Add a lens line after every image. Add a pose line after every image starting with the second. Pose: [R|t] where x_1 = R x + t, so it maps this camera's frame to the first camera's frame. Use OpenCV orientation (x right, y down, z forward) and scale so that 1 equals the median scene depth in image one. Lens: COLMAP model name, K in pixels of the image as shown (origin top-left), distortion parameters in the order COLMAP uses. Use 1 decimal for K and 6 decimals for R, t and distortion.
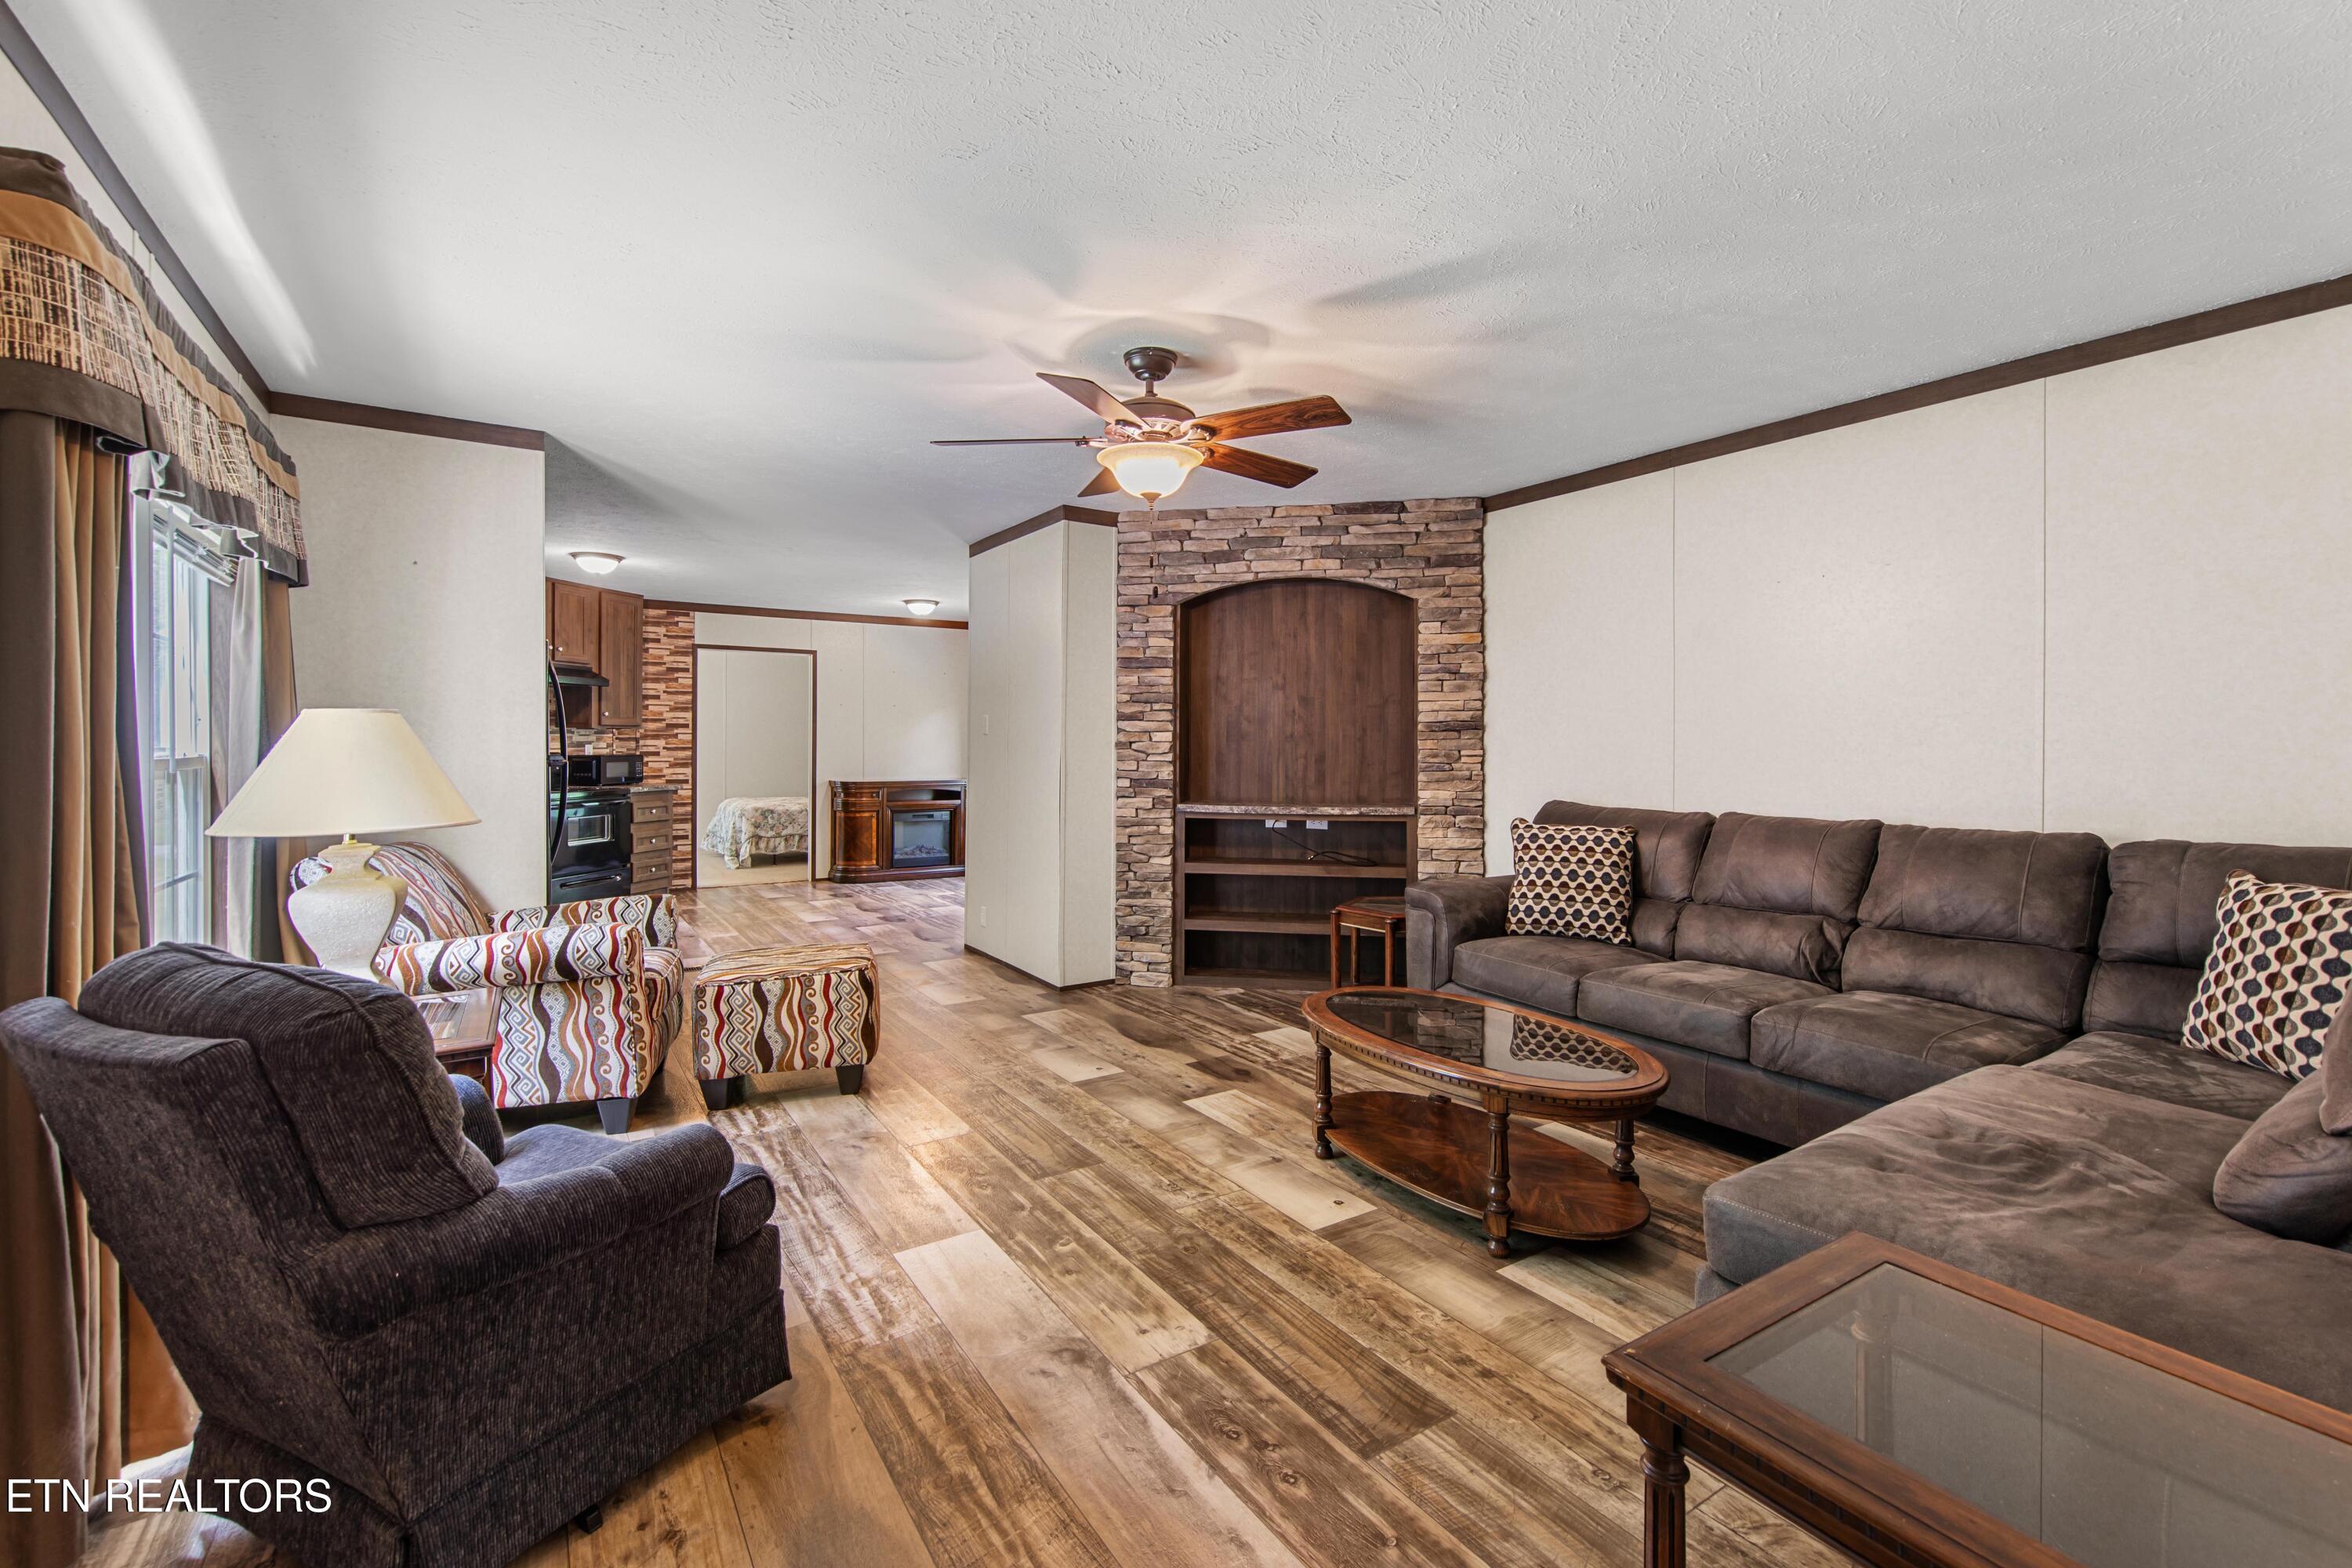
lens RADIAL K [[1027.7, 0, 1206.2], [0, 1027.7, 745.0], [0, 0, 1]] dist [0.000080, 0.000008]
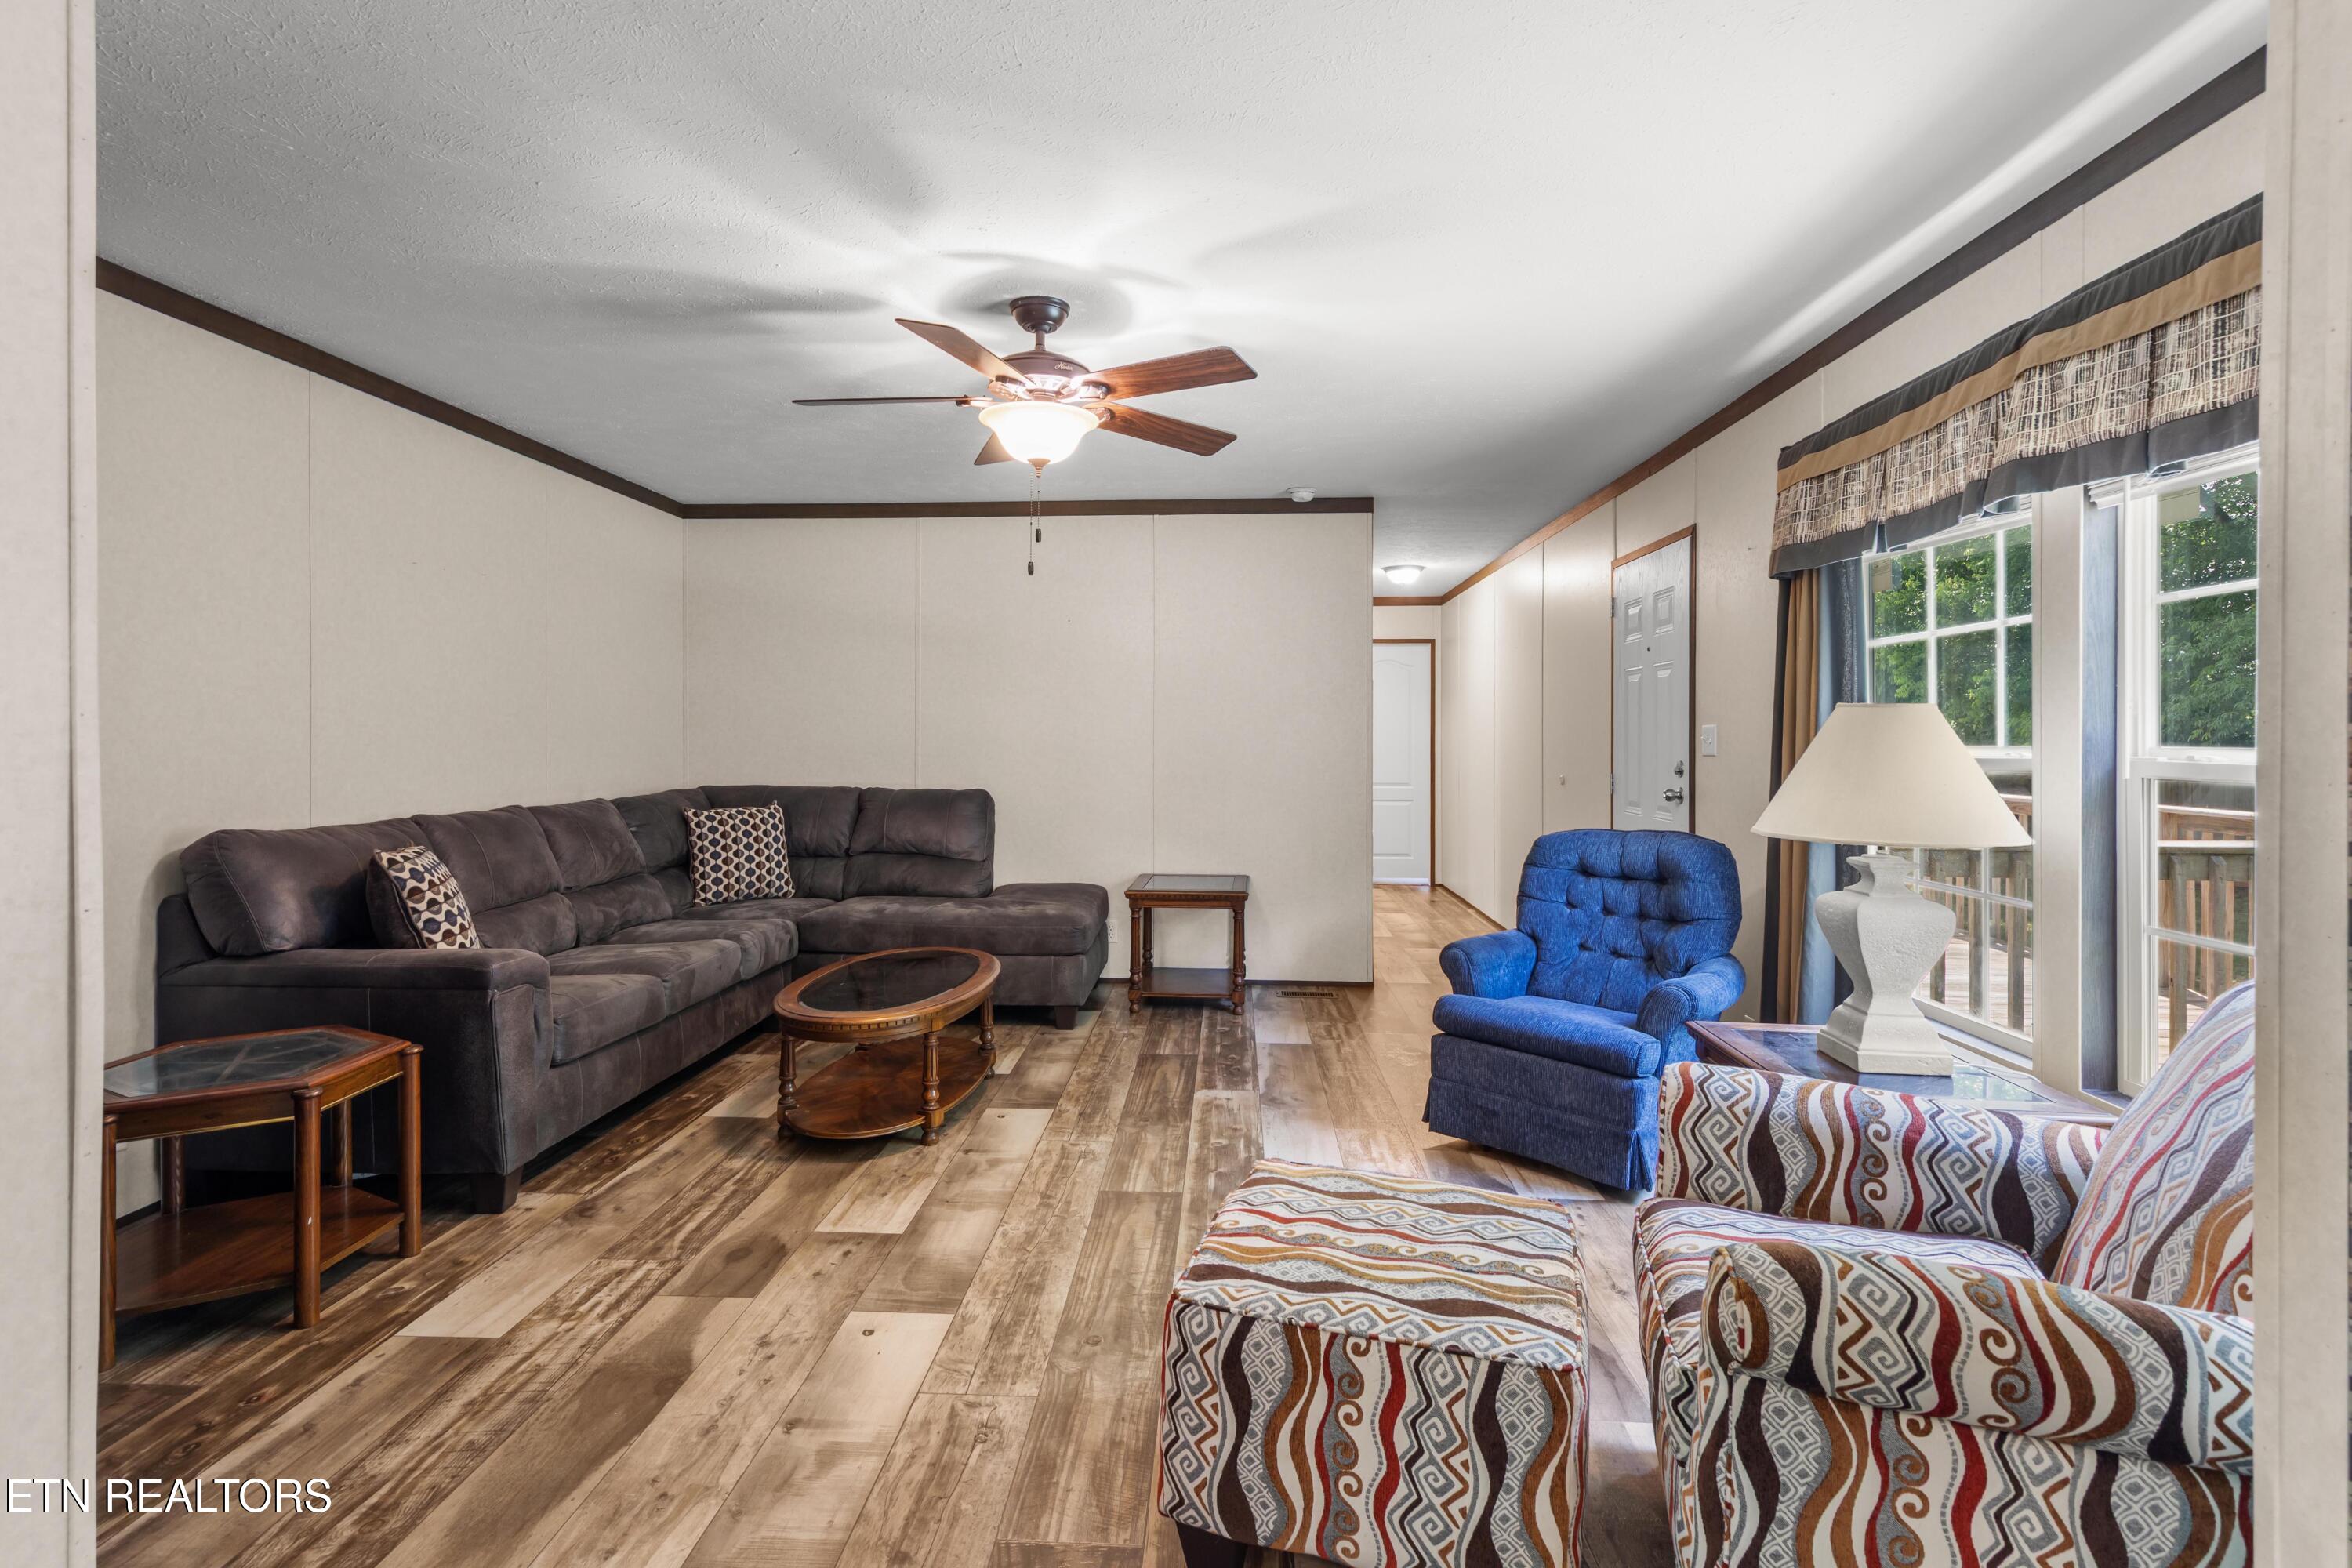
lens RADIAL K [[1135.4, 0, 1165.3], [0, 1135.4, 740.6], [0, 0, 1]] dist [0.009582, -0.000455]
pose [[-0.795170, -0.005862, 0.606358, -0.764050], [-0.004330, 0.999983, 0.003990, -0.006881], [-0.606370, 0.000548, -0.795182, 1.772818]]
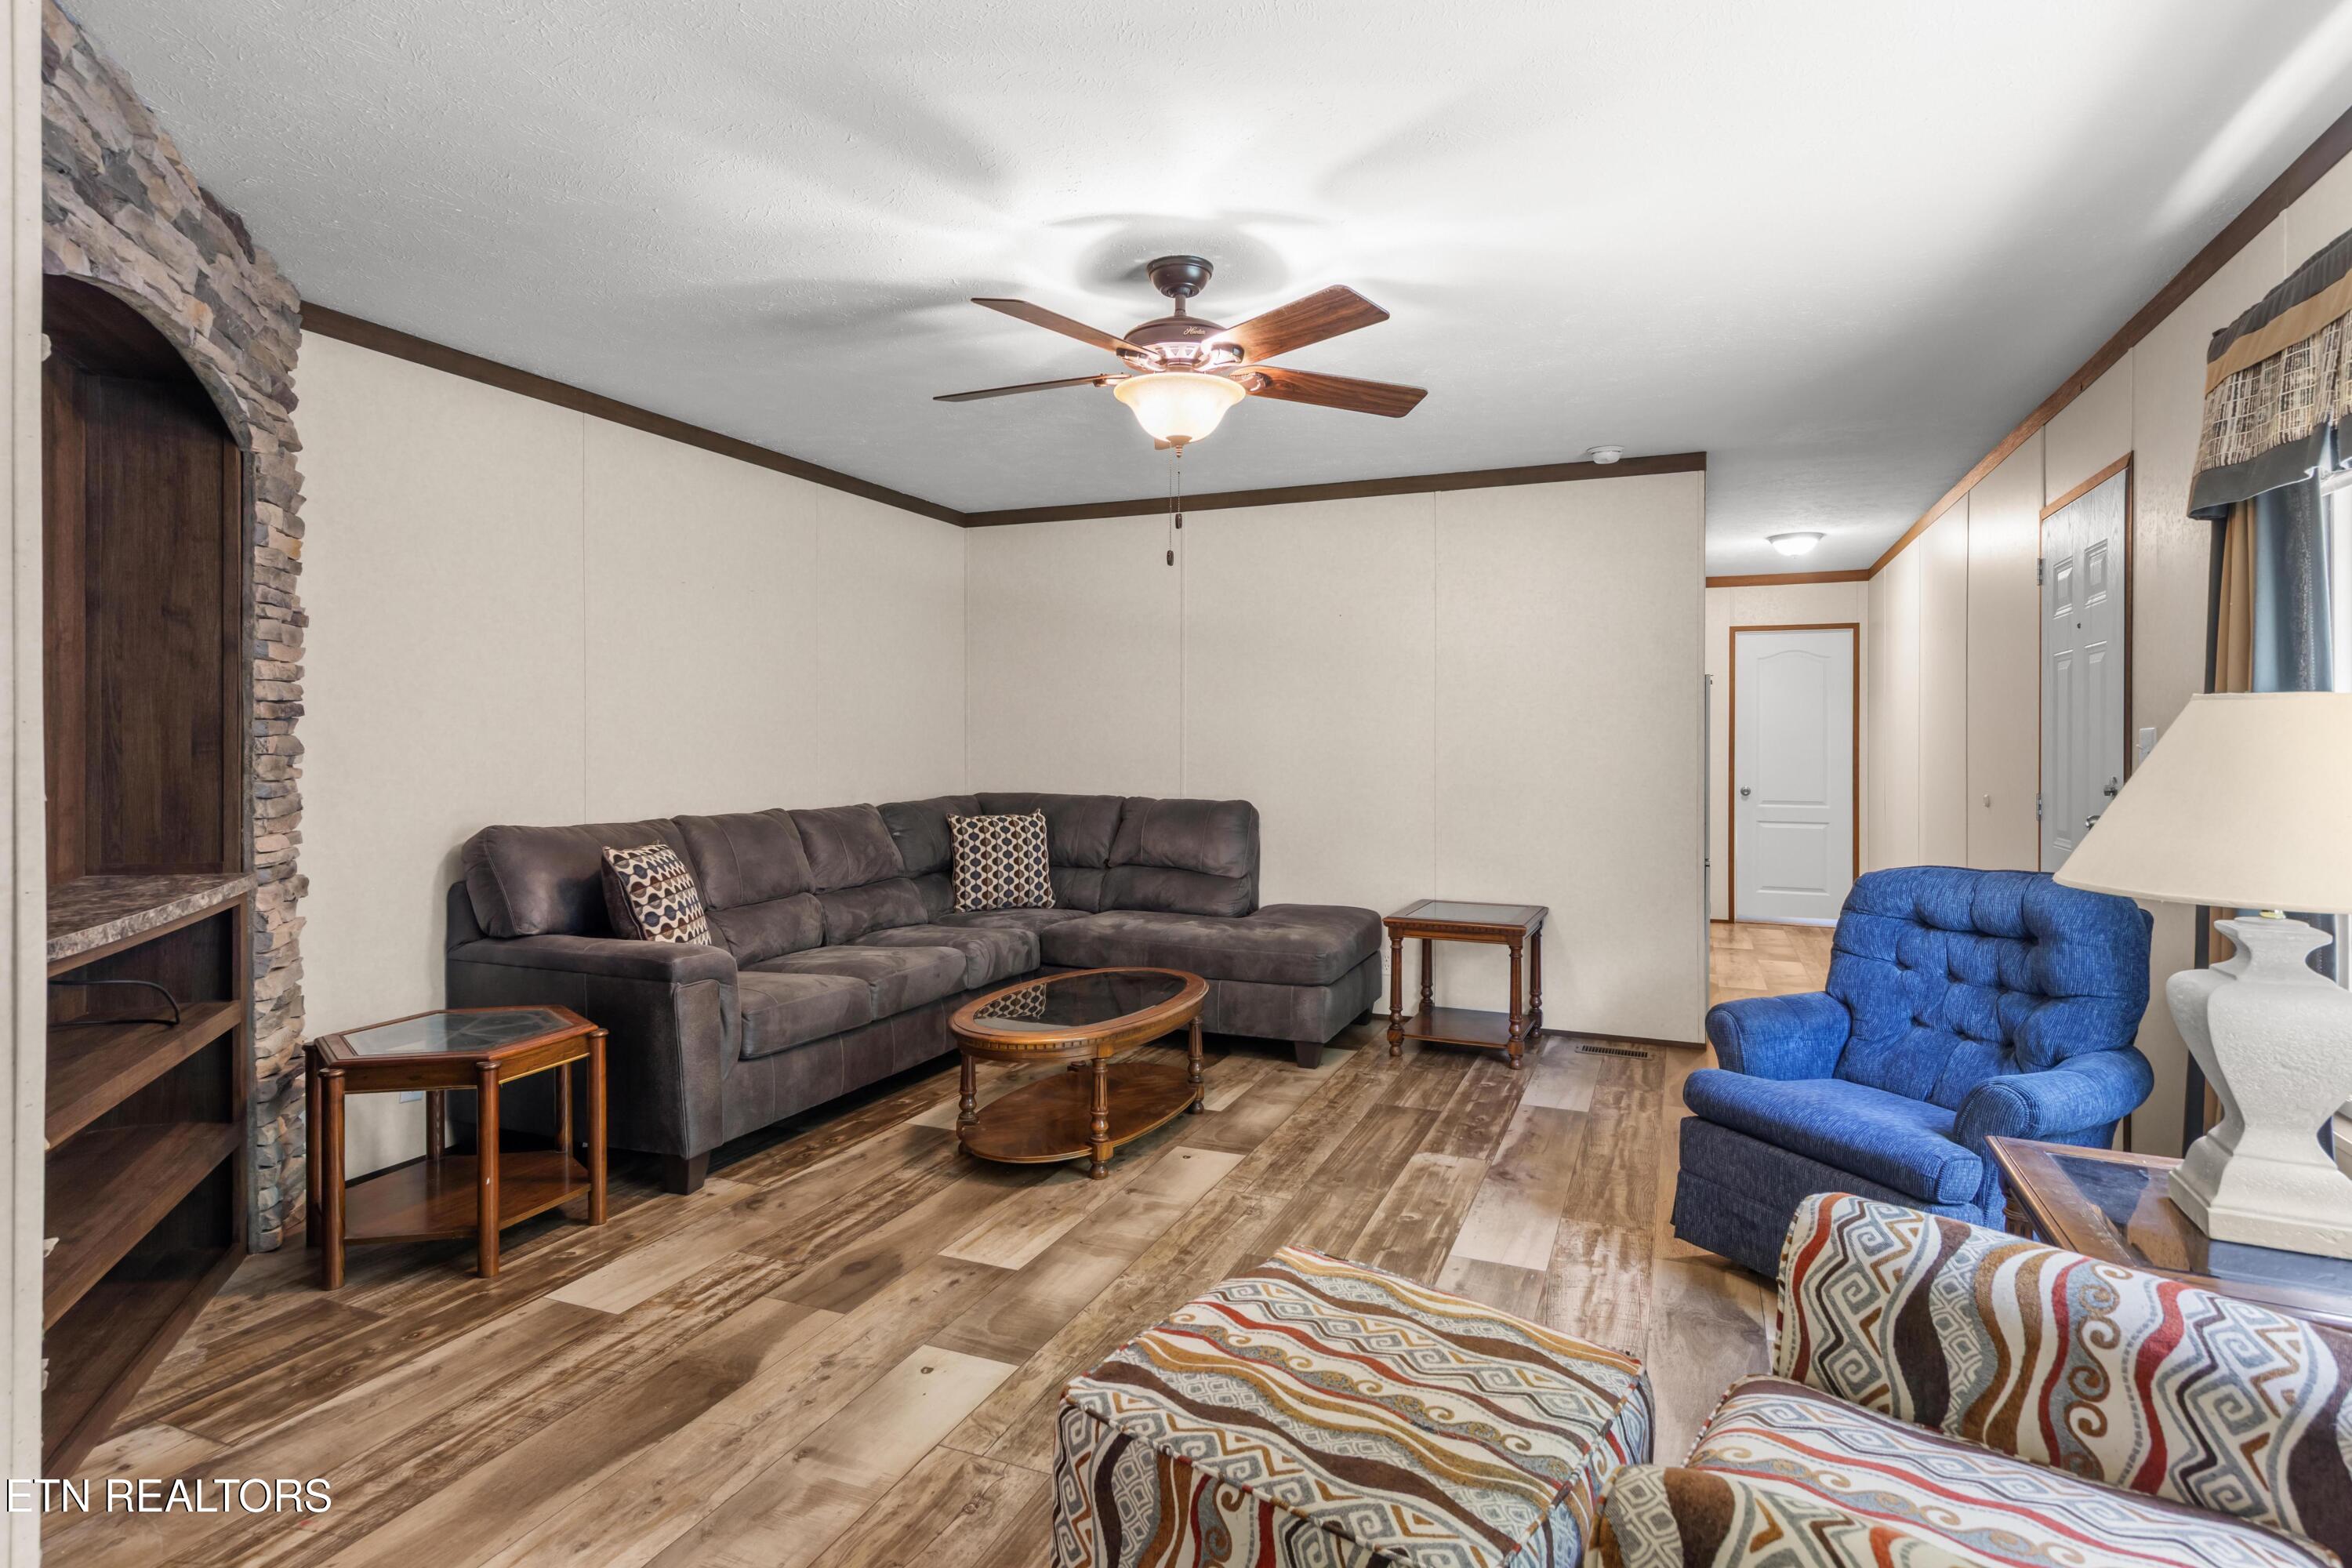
lens RADIAL K [[1213.2, 0, 1175.2], [0, 1213.2, 750.7], [0, 0, 1]] dist [0.010601, -0.002376]
pose [[-0.548974, -0.008615, 0.835795, -0.878149], [-0.004802, 0.999963, 0.007153, -0.006809], [-0.835826, -0.000087, -0.548995, 1.575757]]
